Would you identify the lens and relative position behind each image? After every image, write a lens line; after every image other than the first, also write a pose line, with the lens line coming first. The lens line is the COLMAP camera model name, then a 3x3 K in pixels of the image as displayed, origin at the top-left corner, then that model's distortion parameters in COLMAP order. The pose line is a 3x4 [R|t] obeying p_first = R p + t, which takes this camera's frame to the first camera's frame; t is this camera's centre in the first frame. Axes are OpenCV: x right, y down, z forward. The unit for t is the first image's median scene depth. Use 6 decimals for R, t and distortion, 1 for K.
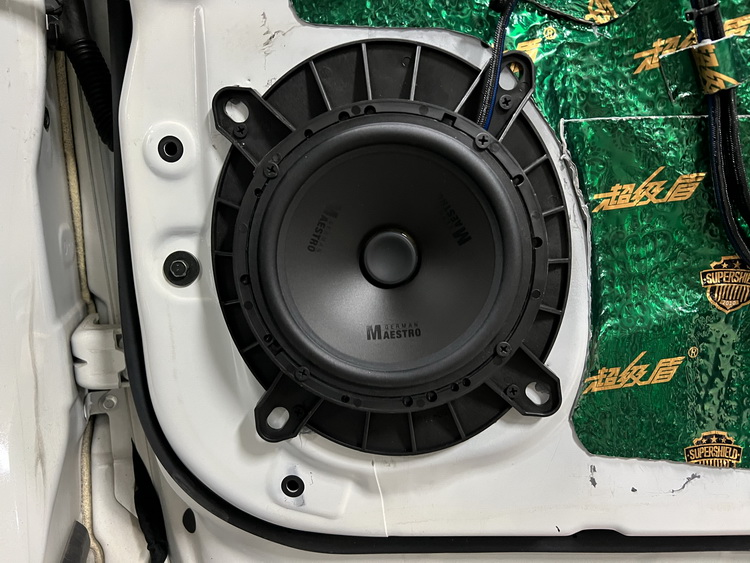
lens RADIAL K [[561.5, 0, 375.0], [0, 561.5, 281.5], [0, 0, 1]] dist [0.007116, -0.002861]
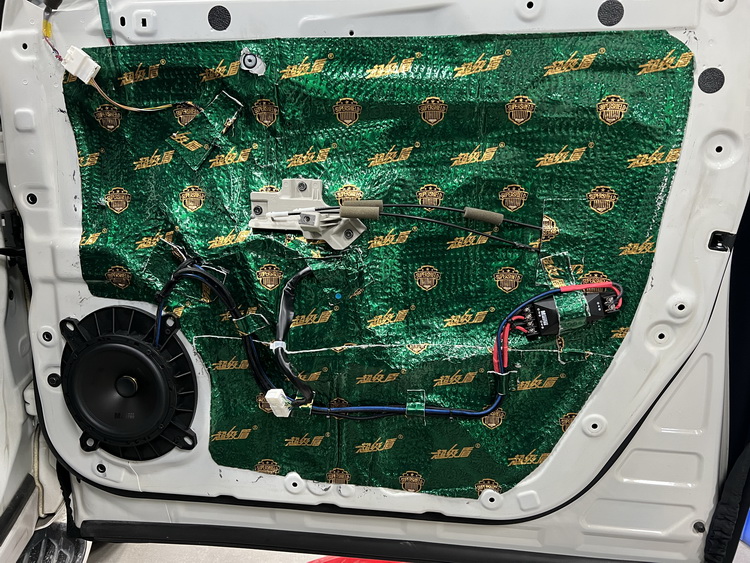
lens RADIAL K [[561.5, 0, 375.0], [0, 561.5, 281.5], [0, 0, 1]] dist [0.007116, -0.002861]
pose [[0.996391, 0.052206, -0.066924, 1.207735], [-0.047627, 0.996528, 0.068290, -0.693410], [0.070256, -0.064856, 0.995418, -1.341746]]
